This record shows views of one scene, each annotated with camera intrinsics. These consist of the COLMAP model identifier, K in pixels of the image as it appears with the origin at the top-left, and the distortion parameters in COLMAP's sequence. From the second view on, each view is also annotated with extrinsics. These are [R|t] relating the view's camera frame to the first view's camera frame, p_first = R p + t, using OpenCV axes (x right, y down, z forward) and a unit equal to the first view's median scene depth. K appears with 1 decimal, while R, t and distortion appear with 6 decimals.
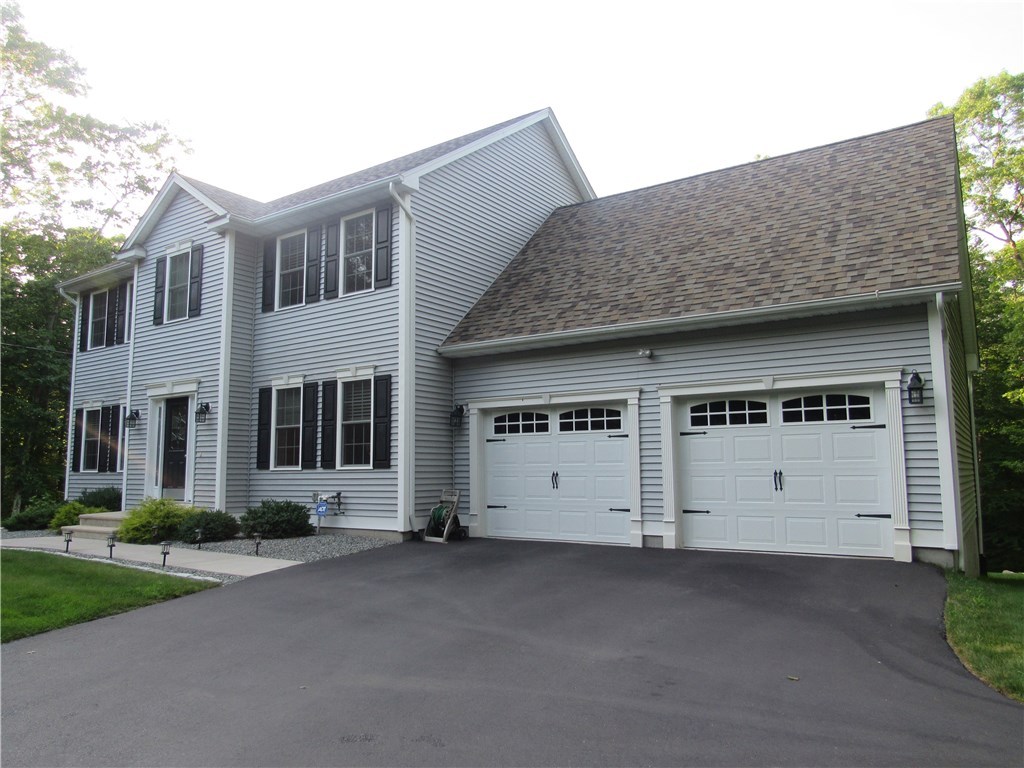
lens RADIAL K [[732.8, 0, 512.0], [0, 732.8, 384.0], [0, 0, 1]] dist [-0.002099, 0.005527]
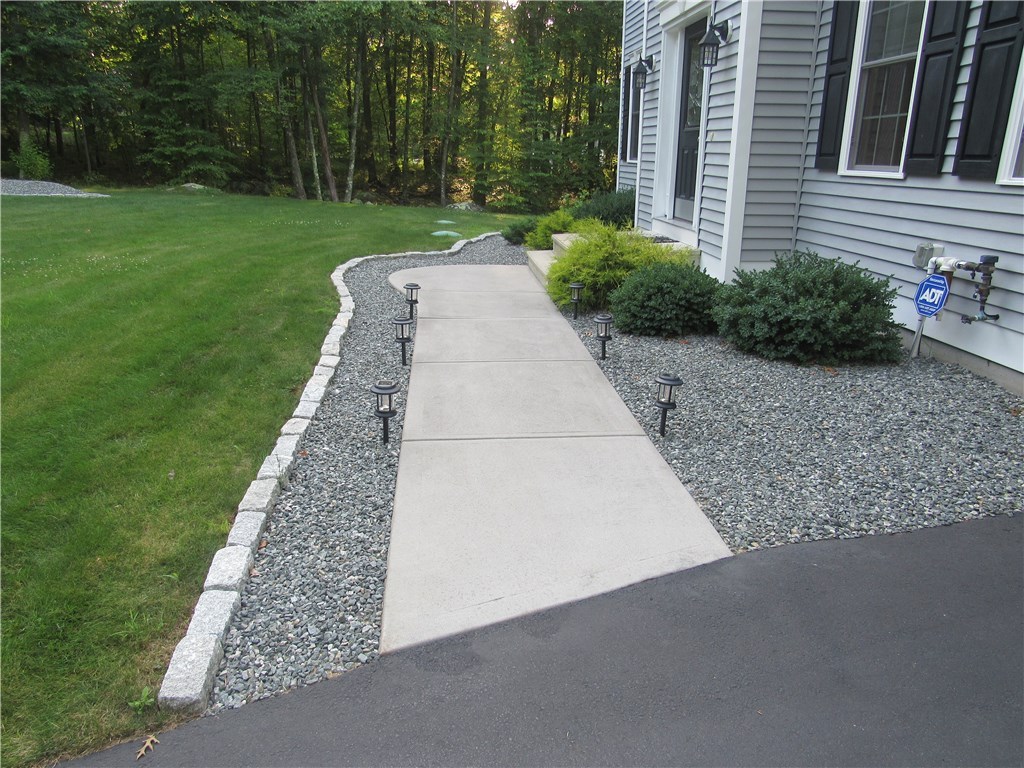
lens RADIAL K [[732.8, 0, 512.0], [0, 732.8, 384.0], [0, 0, 1]] dist [-0.002099, 0.005527]
pose [[0.639165, 0.243491, -0.729507, -0.115996], [0.080014, 0.922356, 0.377964, 0.057225], [0.764896, -0.299952, 0.570055, 0.615526]]
